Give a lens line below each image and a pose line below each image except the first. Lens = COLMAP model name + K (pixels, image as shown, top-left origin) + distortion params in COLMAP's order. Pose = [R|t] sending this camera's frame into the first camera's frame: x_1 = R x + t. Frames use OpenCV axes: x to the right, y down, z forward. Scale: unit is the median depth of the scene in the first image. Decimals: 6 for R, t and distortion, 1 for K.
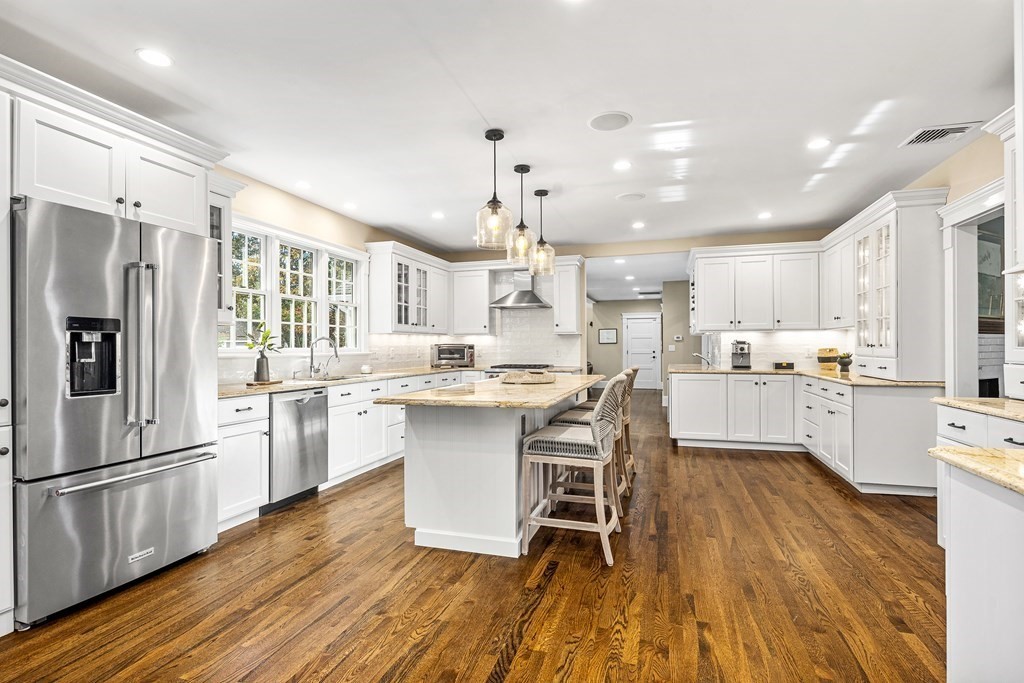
lens RADIAL K [[496.9, 0, 514.3], [0, 496.9, 344.2], [0, 0, 1]] dist [0.005569, 0.000789]
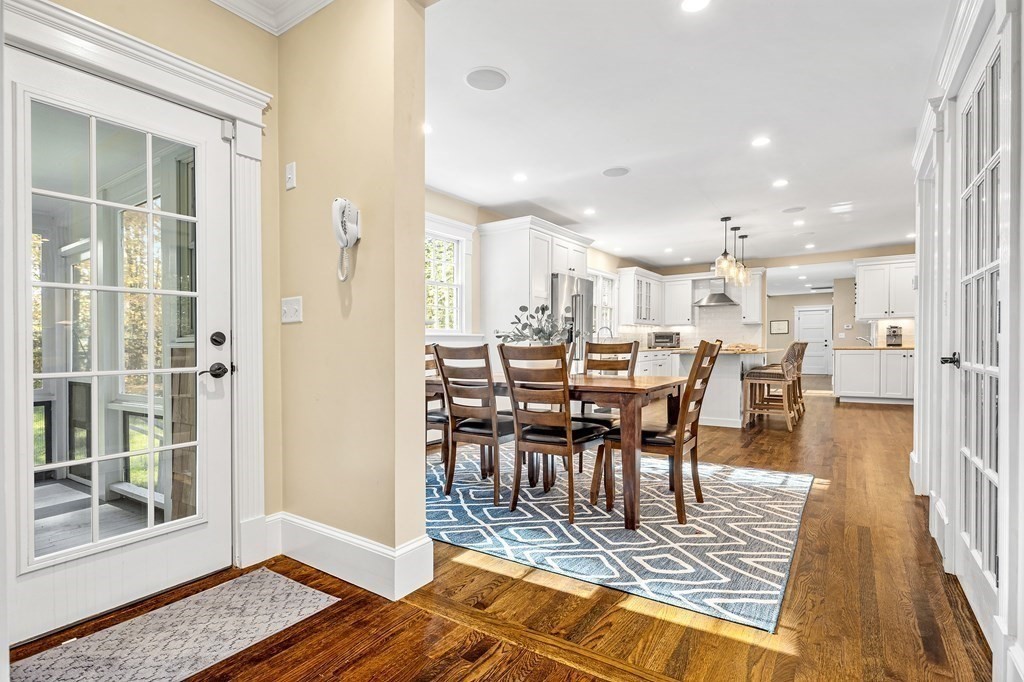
lens RADIAL K [[496.9, 0, 513.3], [0, 496.9, 356.1], [0, 0, 1]] dist [0.005569, 0.000789]
pose [[0.957000, 0.001567, -0.290085, -0.141802], [0.007123, 0.999557, 0.028900, 0.028313], [0.290002, -0.029723, 0.956564, -0.591499]]
